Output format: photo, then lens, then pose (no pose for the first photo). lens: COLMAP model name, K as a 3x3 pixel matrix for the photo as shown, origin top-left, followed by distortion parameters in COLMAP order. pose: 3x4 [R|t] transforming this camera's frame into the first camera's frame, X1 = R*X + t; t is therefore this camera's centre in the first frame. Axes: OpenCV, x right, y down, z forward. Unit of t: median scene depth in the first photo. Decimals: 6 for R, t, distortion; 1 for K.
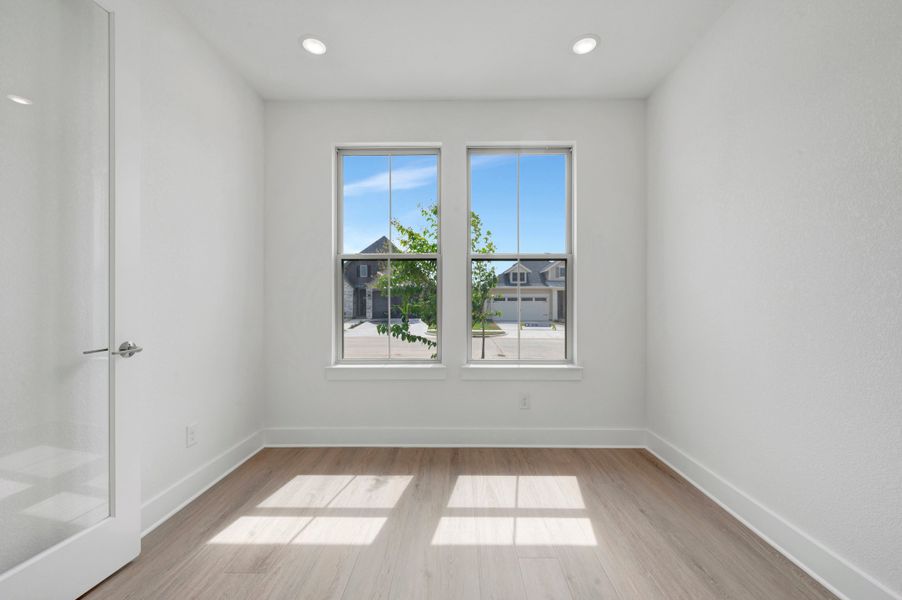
lens RADIAL K [[354.2, 0, 454.4], [0, 354.2, 301.0], [0, 0, 1]] dist [0.001584, -0.001227]
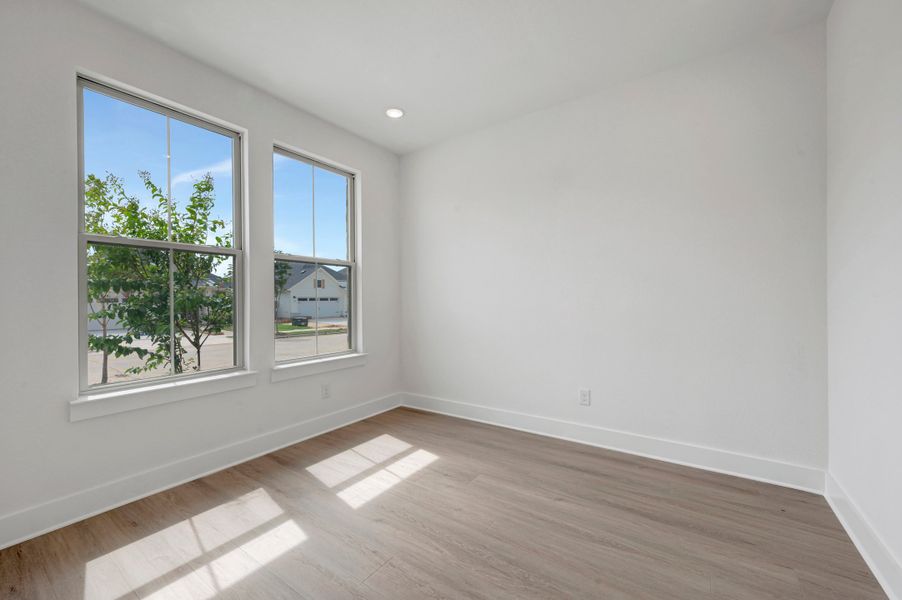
lens RADIAL K [[354.2, 0, 452.8], [0, 354.2, 298.0], [0, 0, 1]] dist [0.001584, -0.001227]
pose [[0.566265, 0.000528, 0.824223, -0.565778], [0.005270, 0.999977, -0.004261, -0.002422], [-0.824207, 0.006757, 0.566249, 0.043781]]
